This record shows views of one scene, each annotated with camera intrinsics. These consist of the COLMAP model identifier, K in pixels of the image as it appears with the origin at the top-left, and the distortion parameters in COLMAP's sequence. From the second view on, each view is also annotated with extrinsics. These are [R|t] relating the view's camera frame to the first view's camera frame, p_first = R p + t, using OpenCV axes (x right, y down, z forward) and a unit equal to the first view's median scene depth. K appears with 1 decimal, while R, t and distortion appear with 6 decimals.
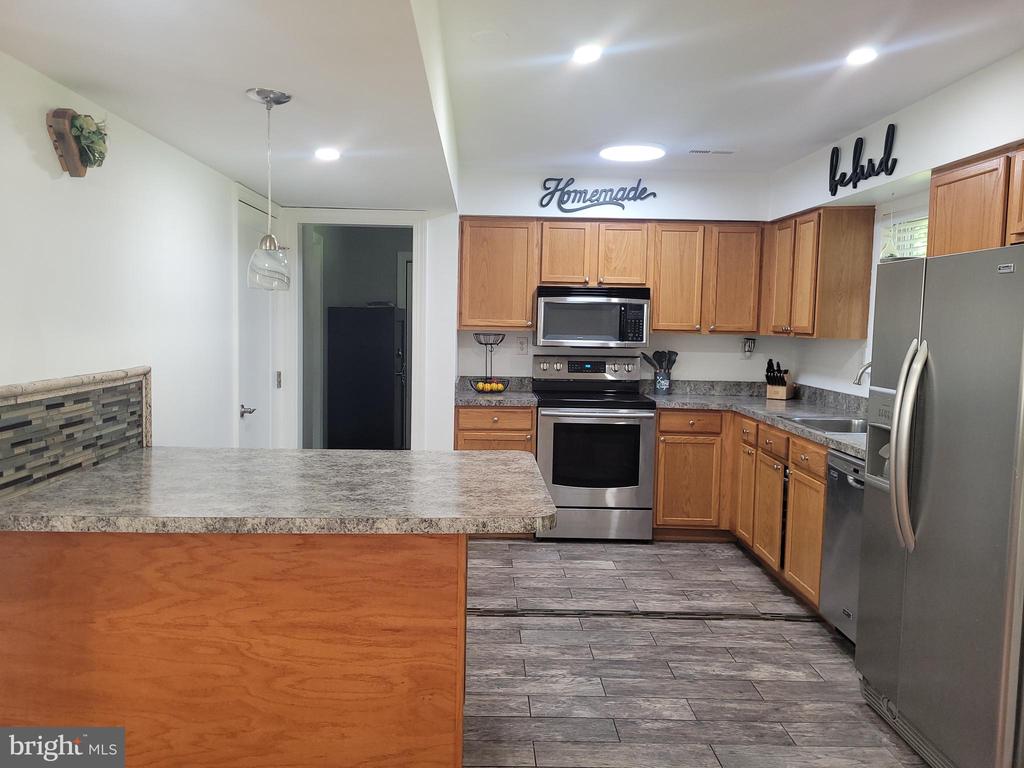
lens RADIAL K [[770.3, 0, 494.0], [0, 770.3, 372.2], [0, 0, 1]] dist [0.047743, -0.017619]
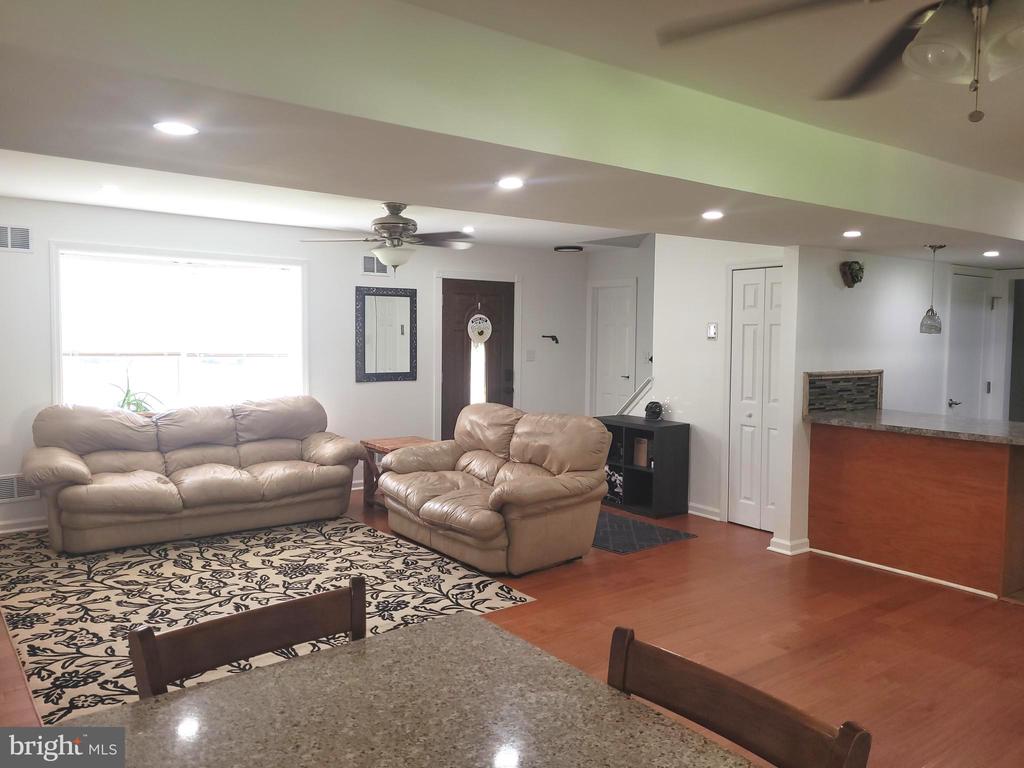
lens RADIAL K [[770.3, 0, 508.4], [0, 770.3, 373.5], [0, 0, 1]] dist [0.047743, -0.017619]
pose [[0.585748, 0.033390, -0.809805, 0.486336], [-0.057601, 0.998340, -0.000500, 0.046203], [0.808444, 0.046938, 0.586698, -0.760003]]
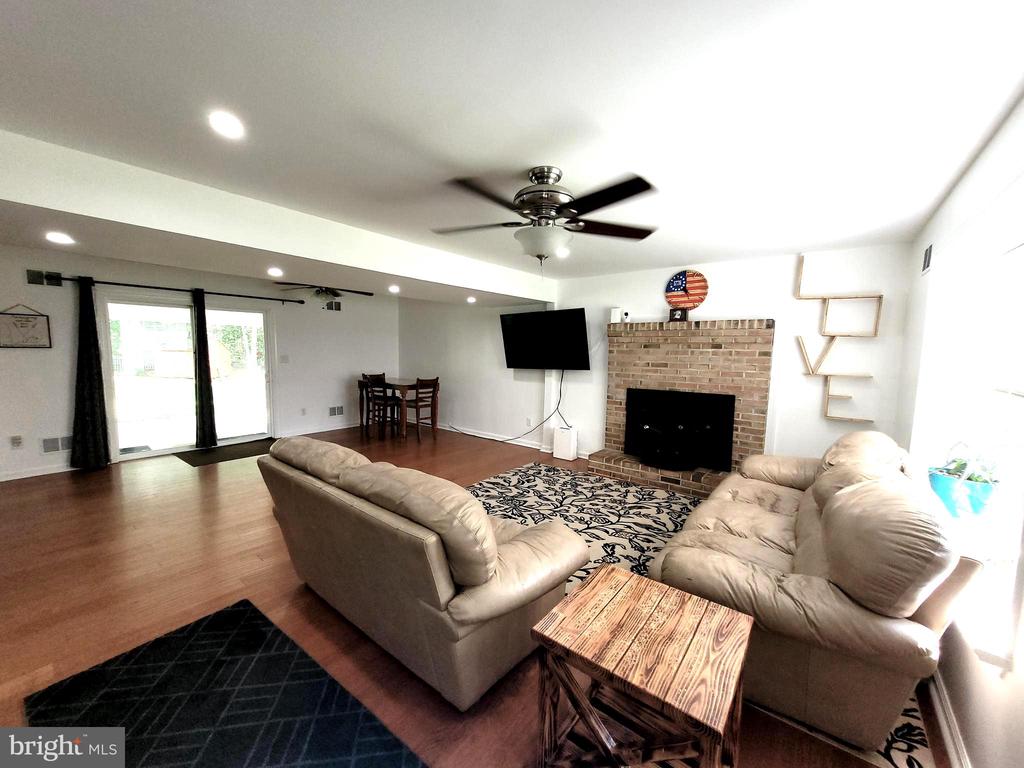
lens RADIAL K [[400.0, 0, 506.4], [0, 400.0, 388.5], [0, 0, 1]] dist [0.003821, -0.000317]
pose [[-0.768557, -0.095626, 0.632594, -1.160223], [0.012803, 0.986270, 0.164645, -0.052721], [-0.639653, 0.134638, -0.756780, 0.398447]]
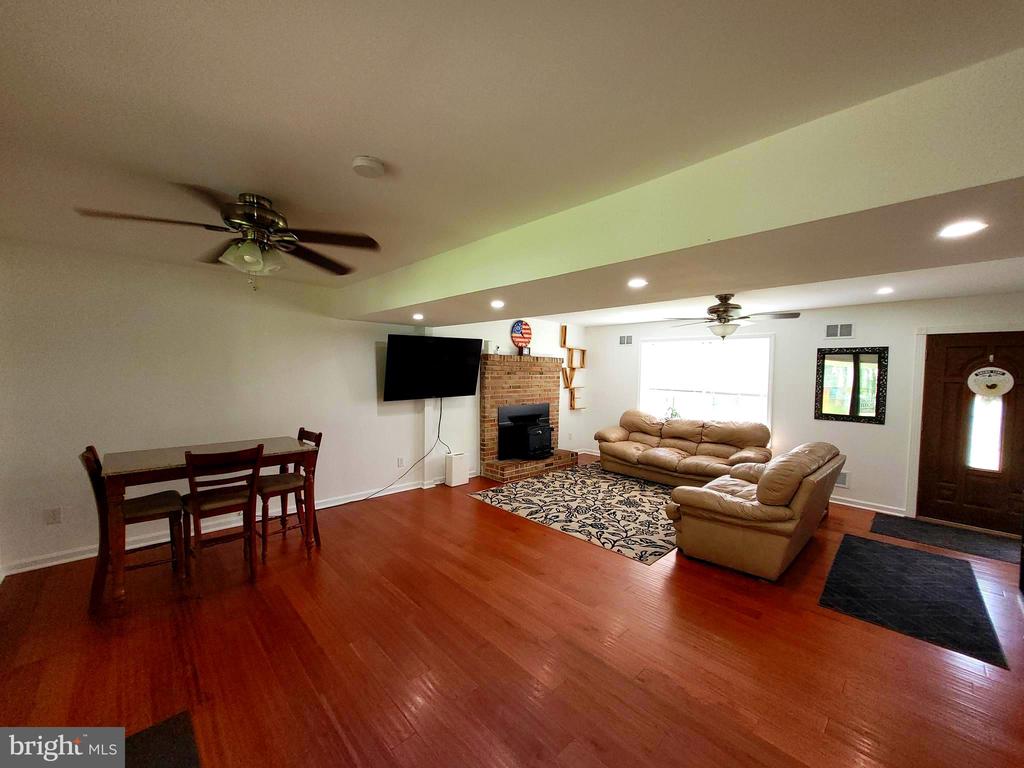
lens RADIAL K [[400.0, 0, 501.6], [0, 400.0, 390.4], [0, 0, 1]] dist [0.003821, -0.000317]
pose [[-0.743770, 0.000443, -0.668436, 0.400799], [-0.078609, 0.993003, 0.088127, -0.043091], [0.663797, 0.118091, -0.738531, 0.342639]]
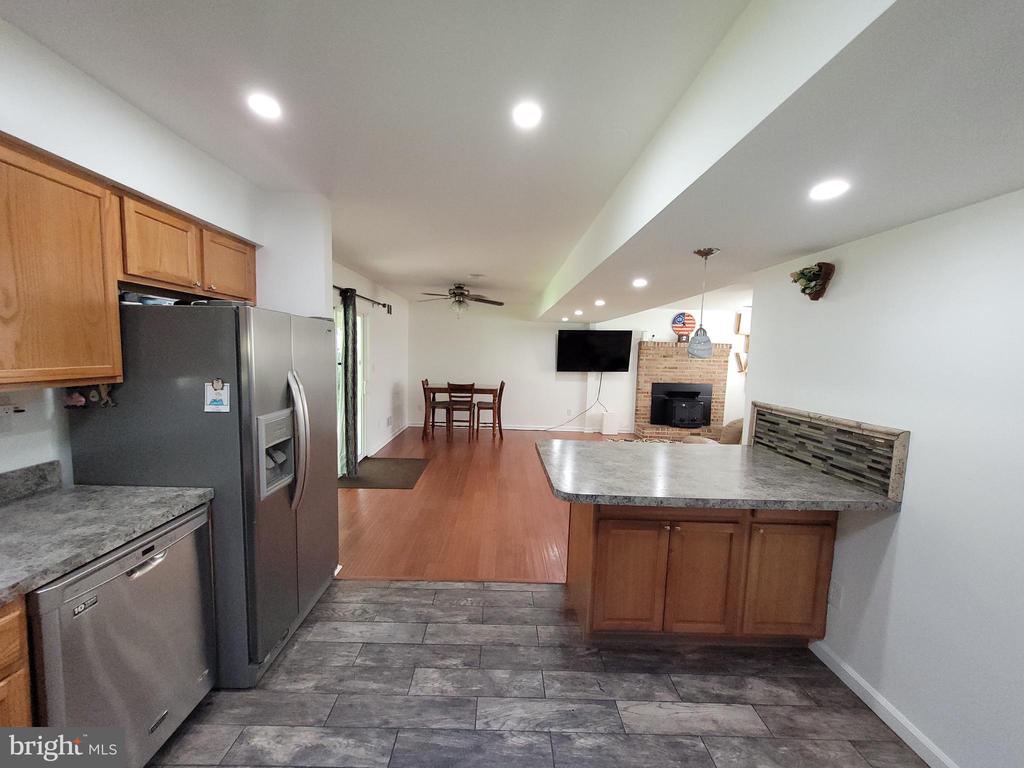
lens RADIAL K [[400.0, 0, 504.2], [0, 400.0, 386.9], [0, 0, 1]] dist [0.003821, -0.000317]
pose [[-0.998780, -0.049335, 0.002123, 0.098964], [-0.048374, 0.986145, 0.158679, -0.101249], [-0.009922, 0.158382, -0.987328, 1.186515]]
